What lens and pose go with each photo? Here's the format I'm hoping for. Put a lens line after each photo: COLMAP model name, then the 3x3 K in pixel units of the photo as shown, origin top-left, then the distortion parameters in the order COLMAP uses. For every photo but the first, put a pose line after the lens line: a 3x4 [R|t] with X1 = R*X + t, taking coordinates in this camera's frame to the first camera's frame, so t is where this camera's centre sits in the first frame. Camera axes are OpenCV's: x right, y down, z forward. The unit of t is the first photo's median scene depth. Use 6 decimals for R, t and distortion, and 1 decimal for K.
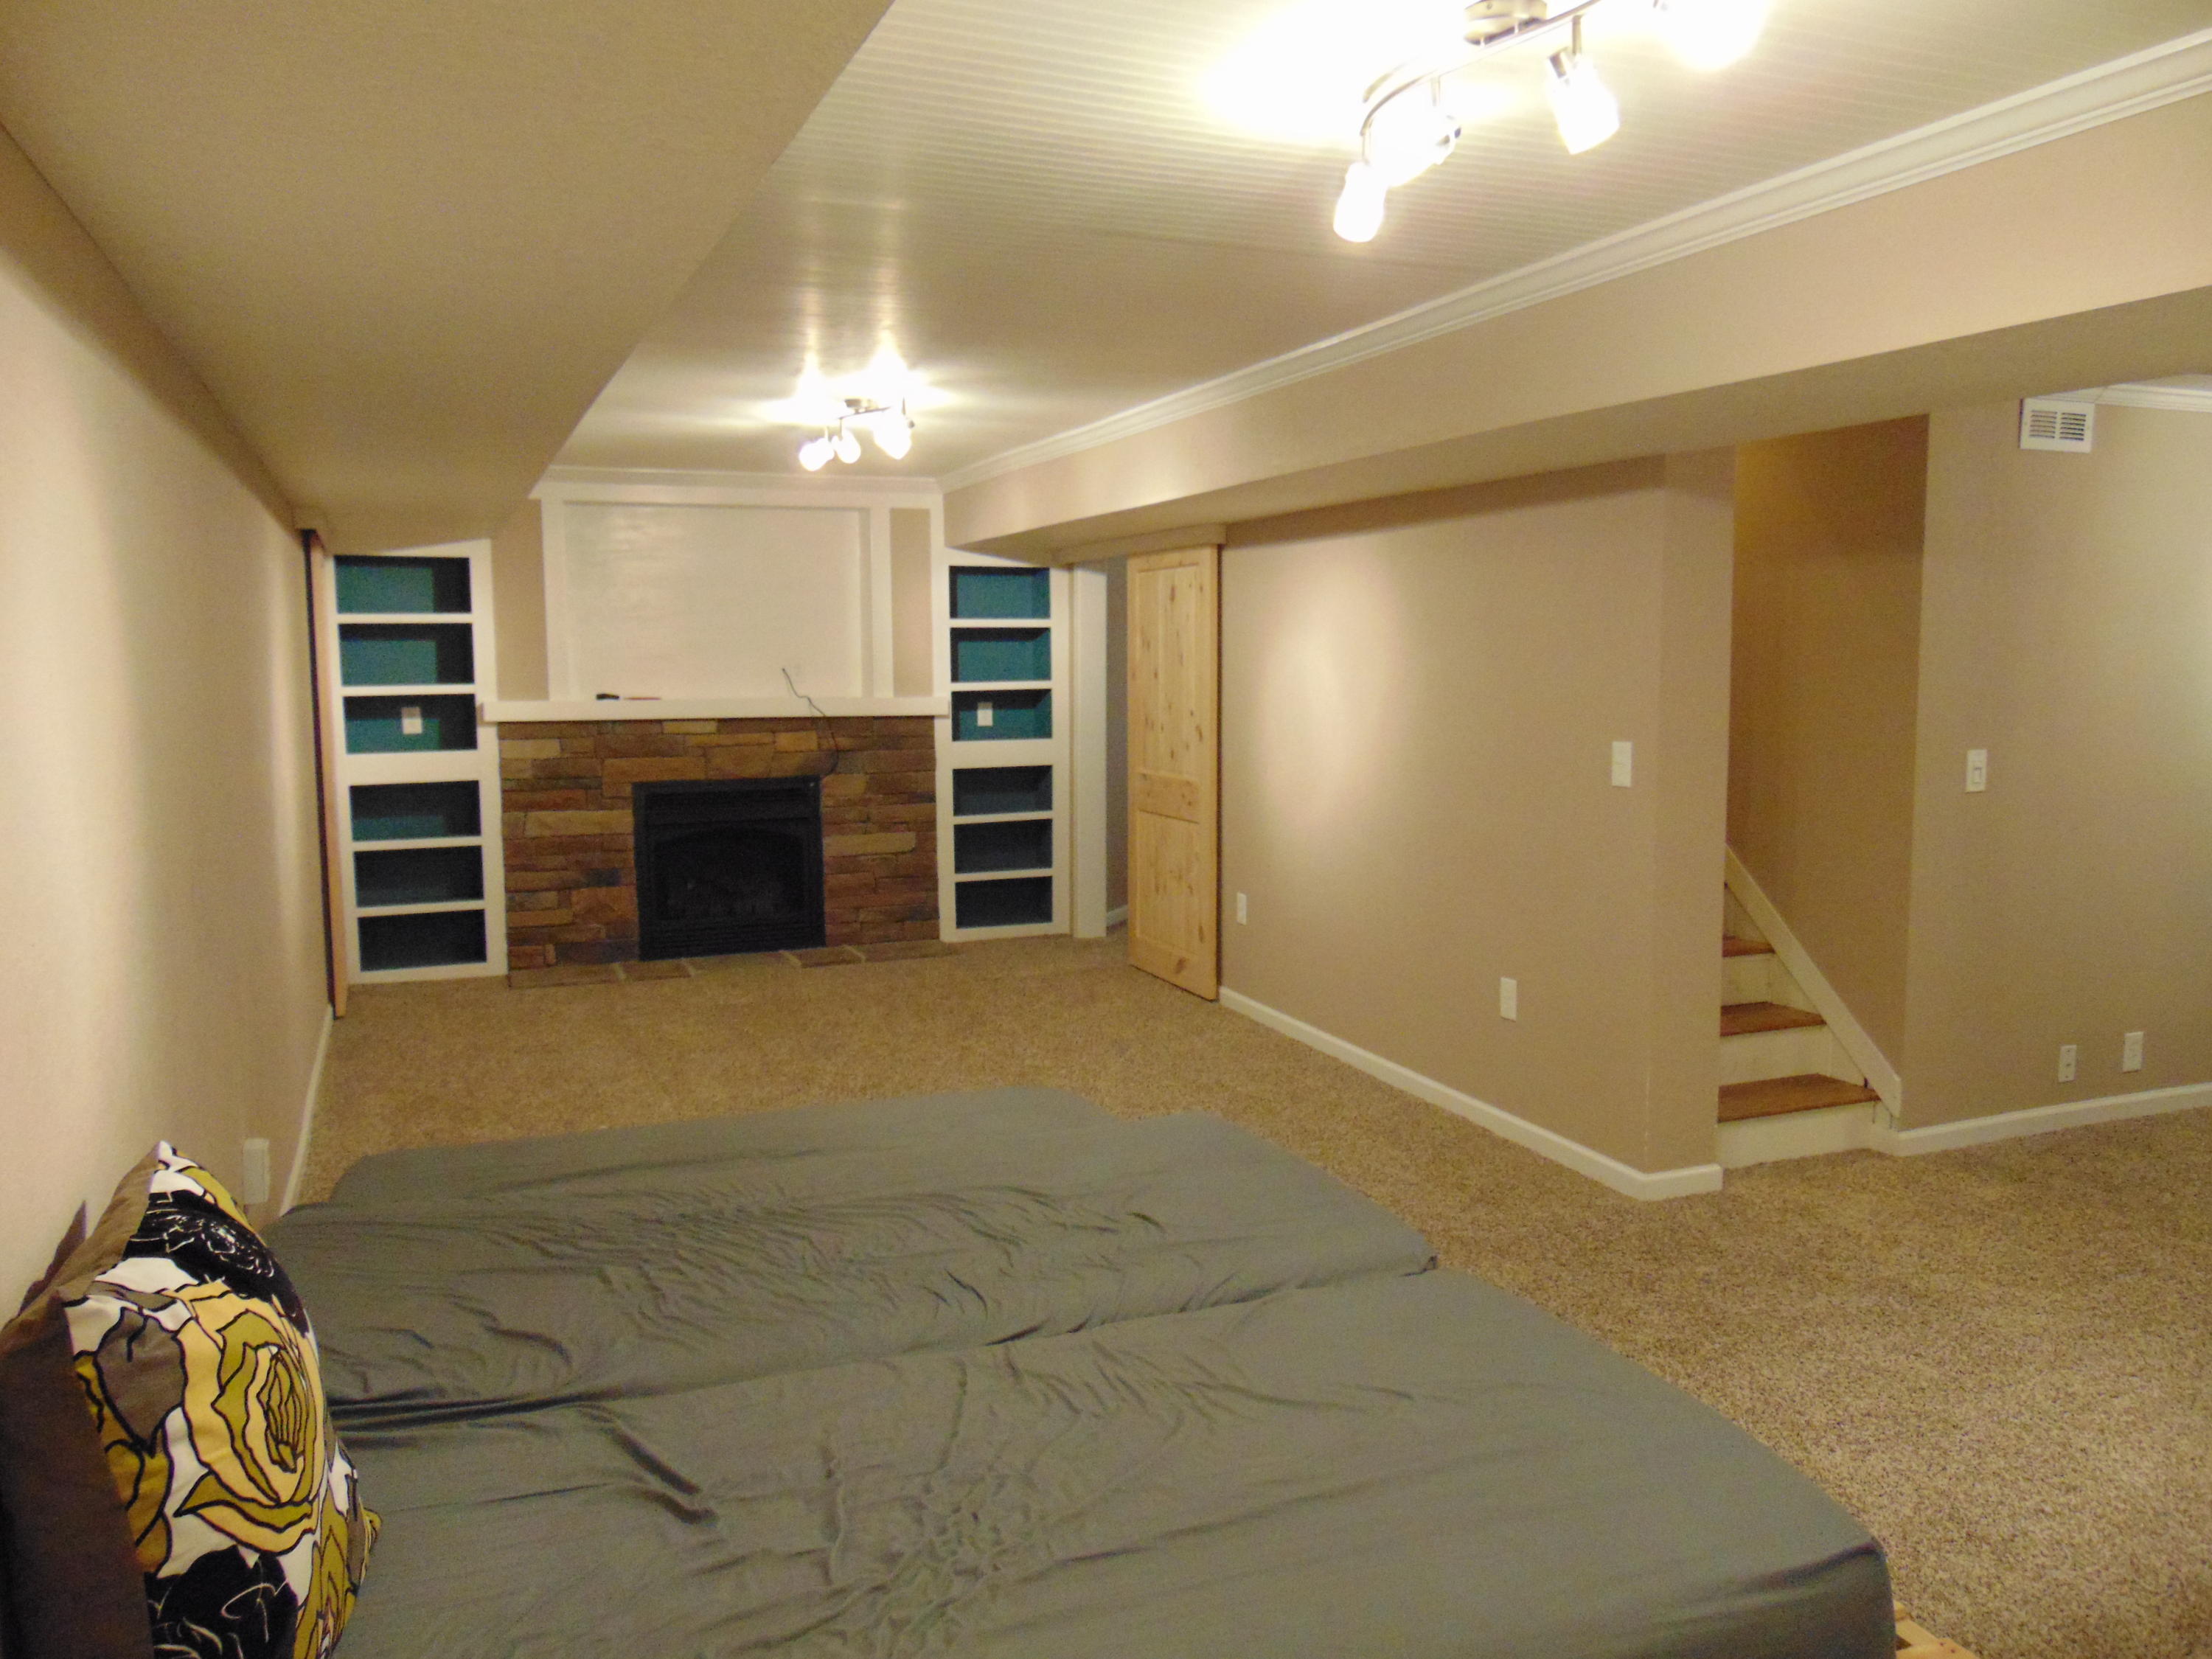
lens RADIAL K [[1656.2, 0, 1103.5], [0, 1656.2, 821.0], [0, 0, 1]] dist [-0.045873, 0.094002]
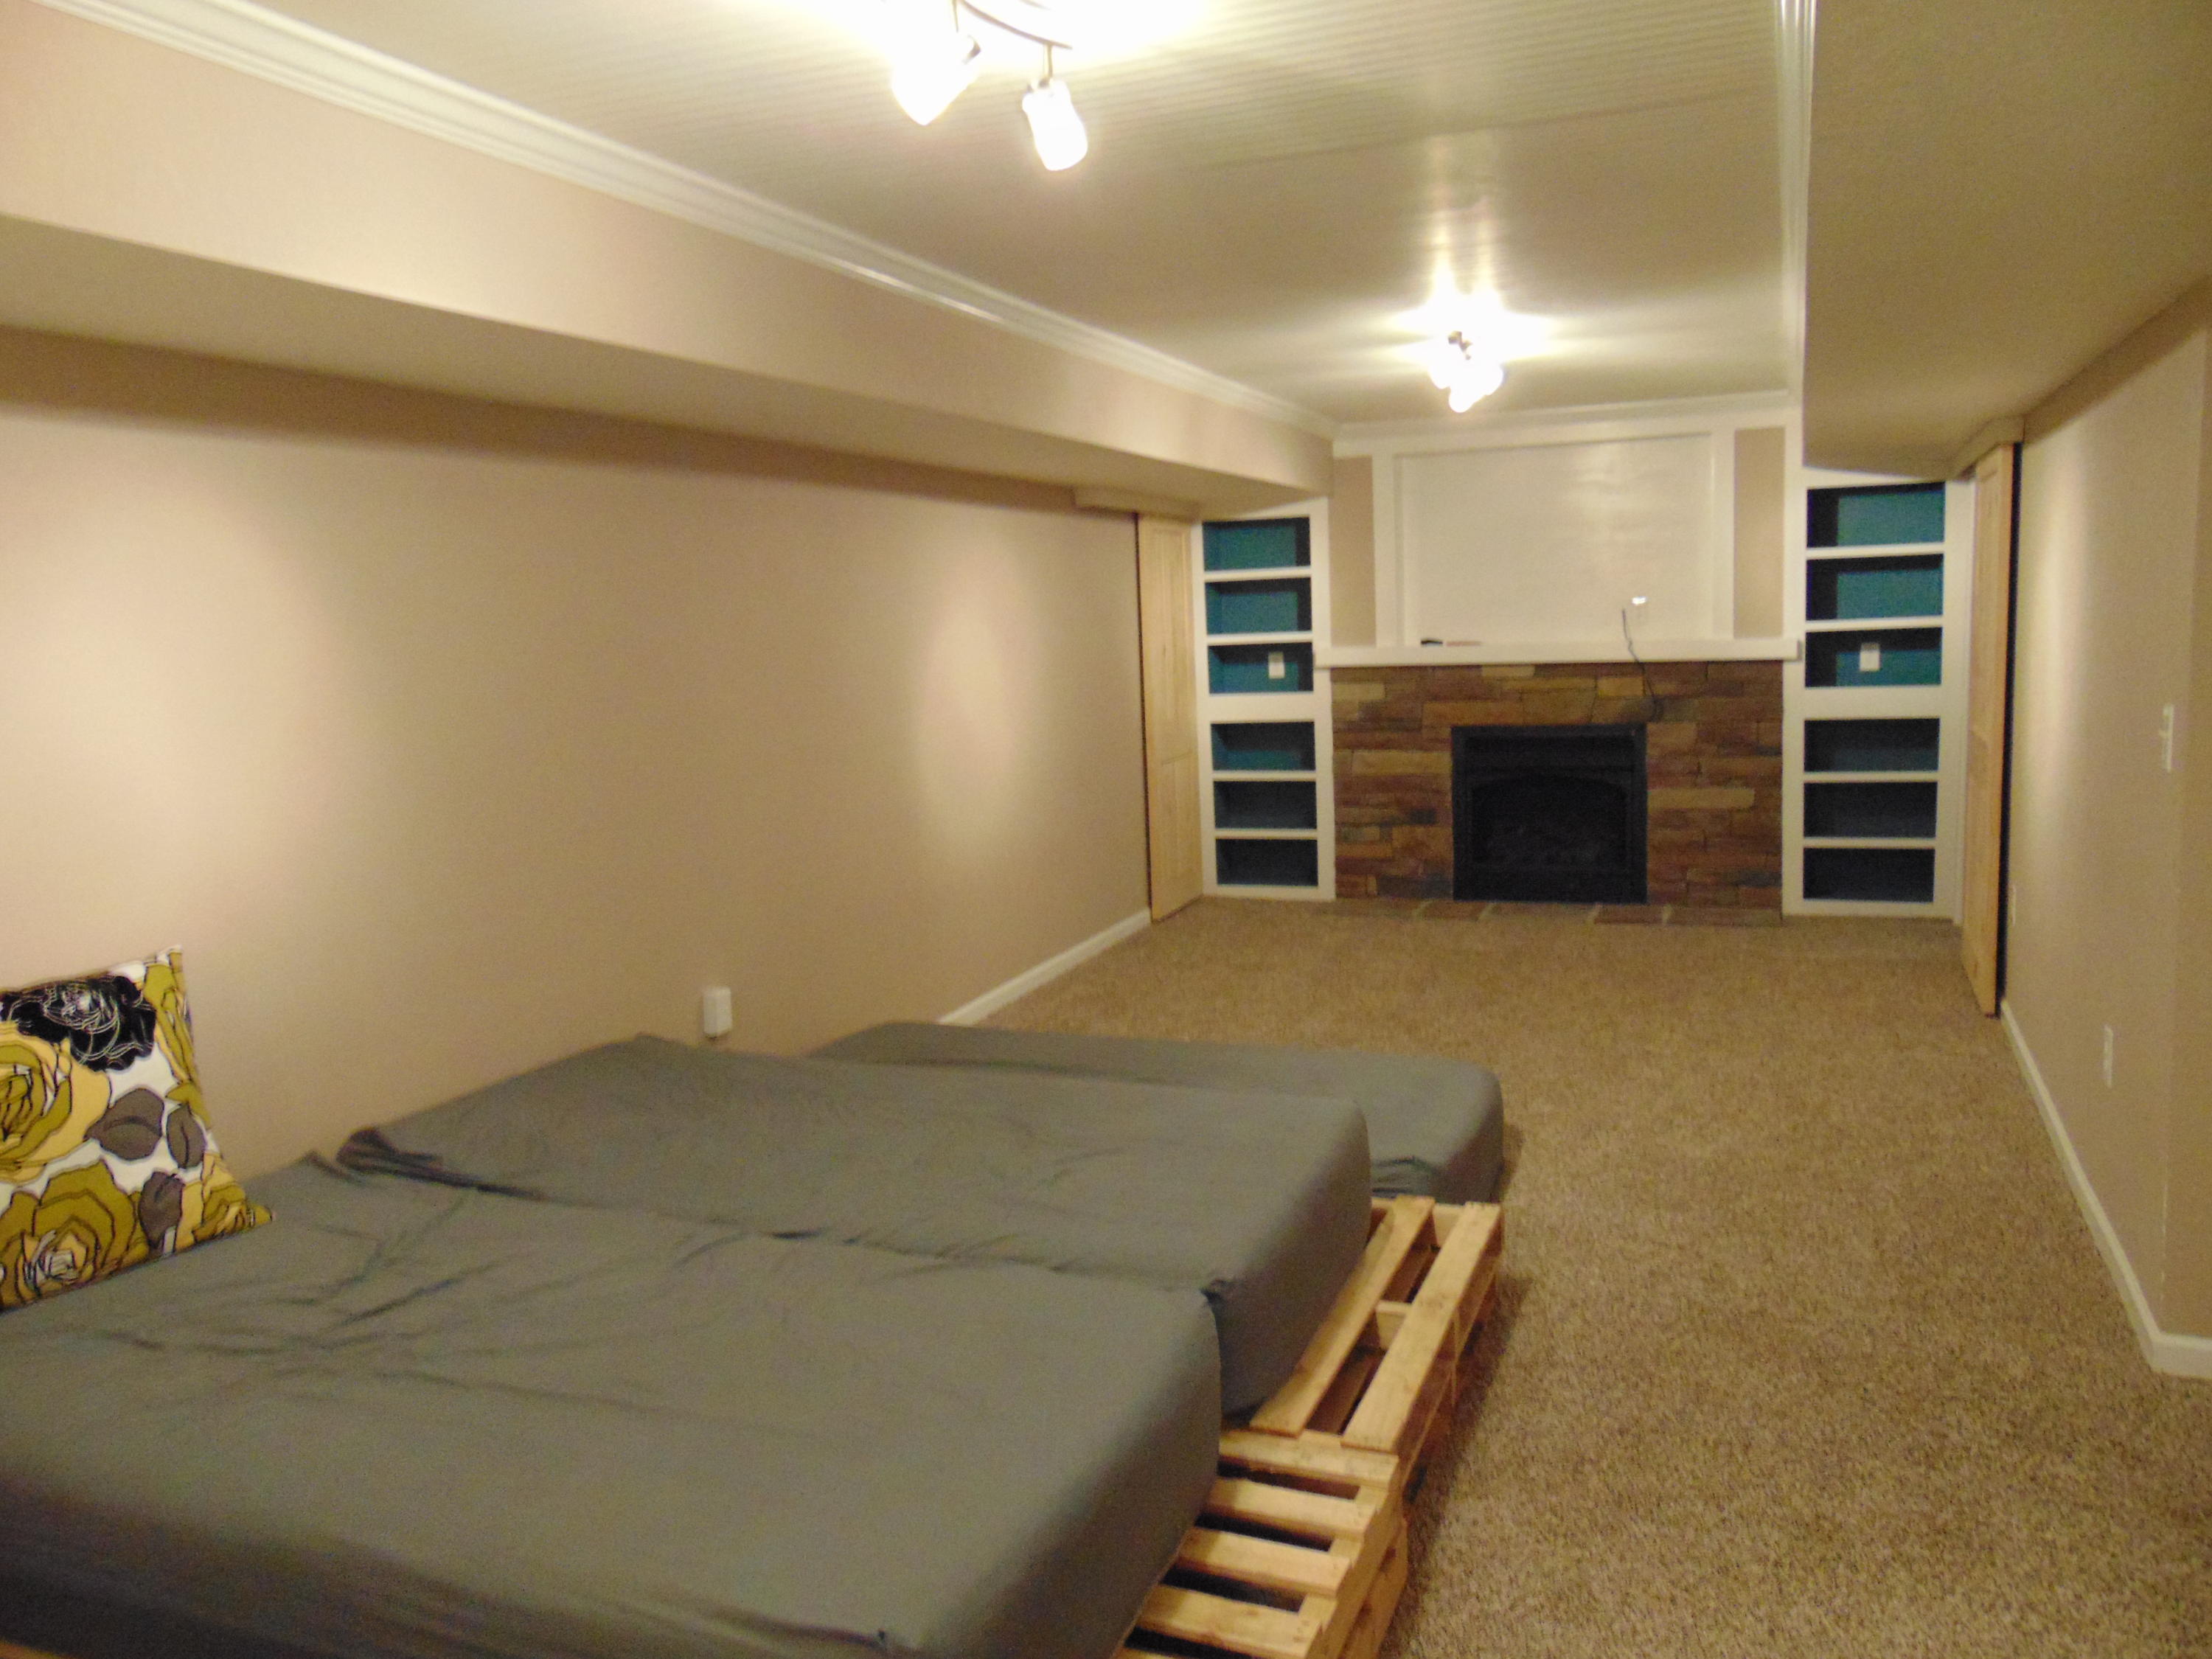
lens RADIAL K [[1656.2, 0, 1103.5], [0, 1656.2, 821.0], [0, 0, 1]] dist [-0.045873, 0.094002]
pose [[0.714286, 0.064085, -0.696914, 0.279566], [-0.037330, 0.997870, 0.053499, -0.011262], [0.698858, -0.012198, 0.715157, 0.114967]]
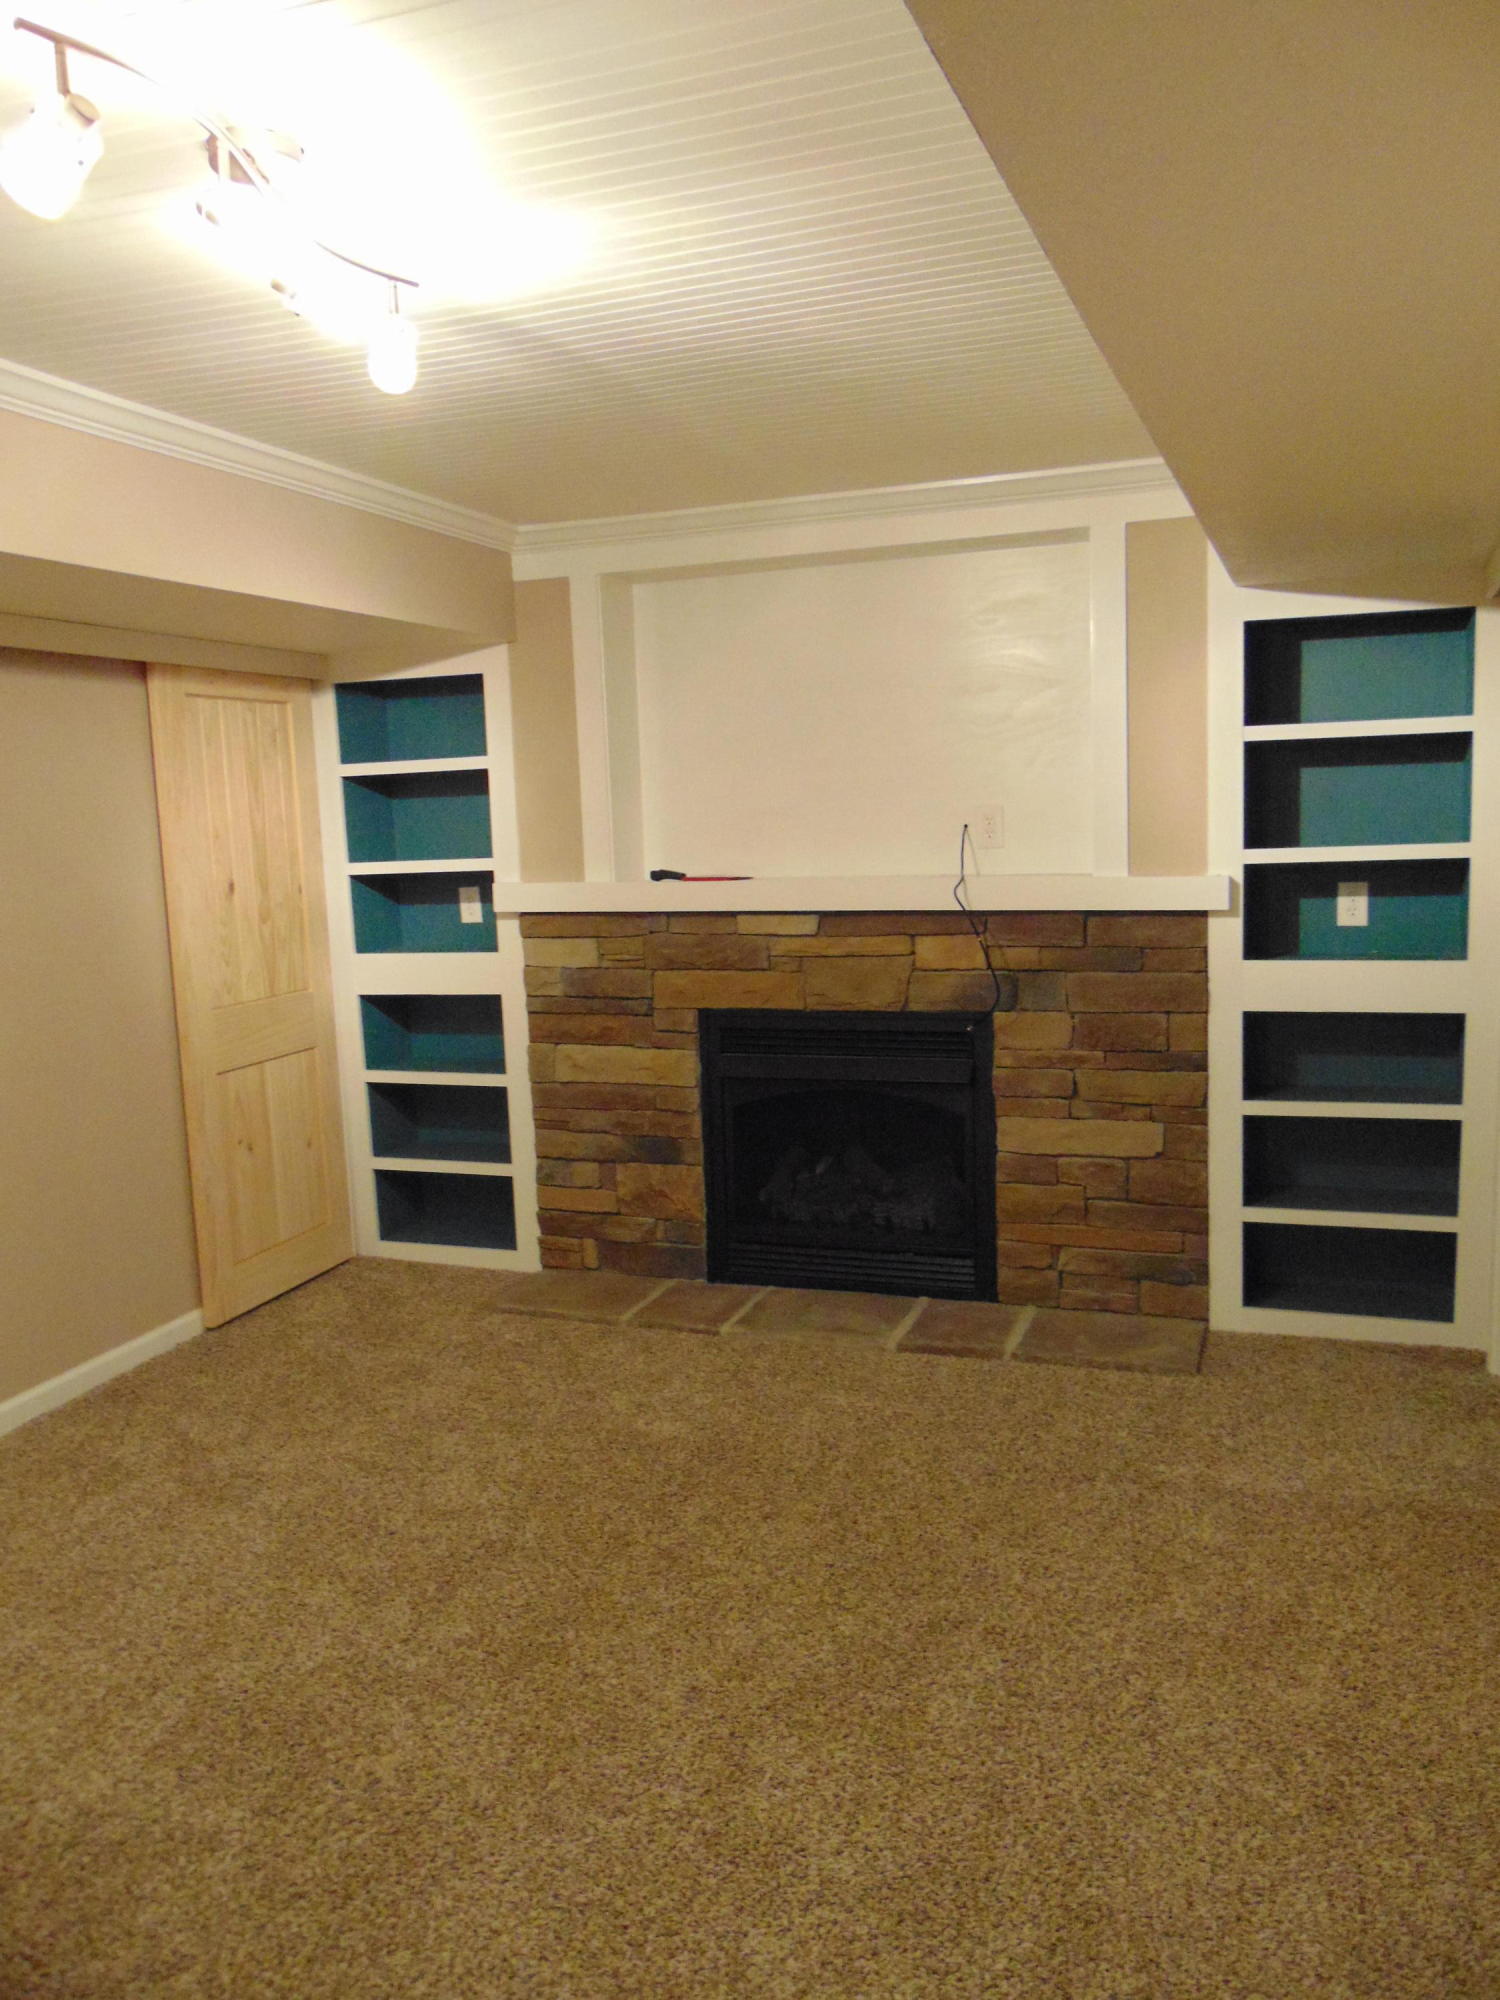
lens RADIAL K [[1497.5, 0, 769.5], [0, 1497.5, 1000.6], [0, 0, 1]] dist [-0.045873, 0.094002]
pose [[0.735095, 0.066789, -0.674667, 0.128186], [-0.038519, 0.997643, 0.056794, -0.060818], [0.676869, -0.015762, 0.735934, 0.591155]]
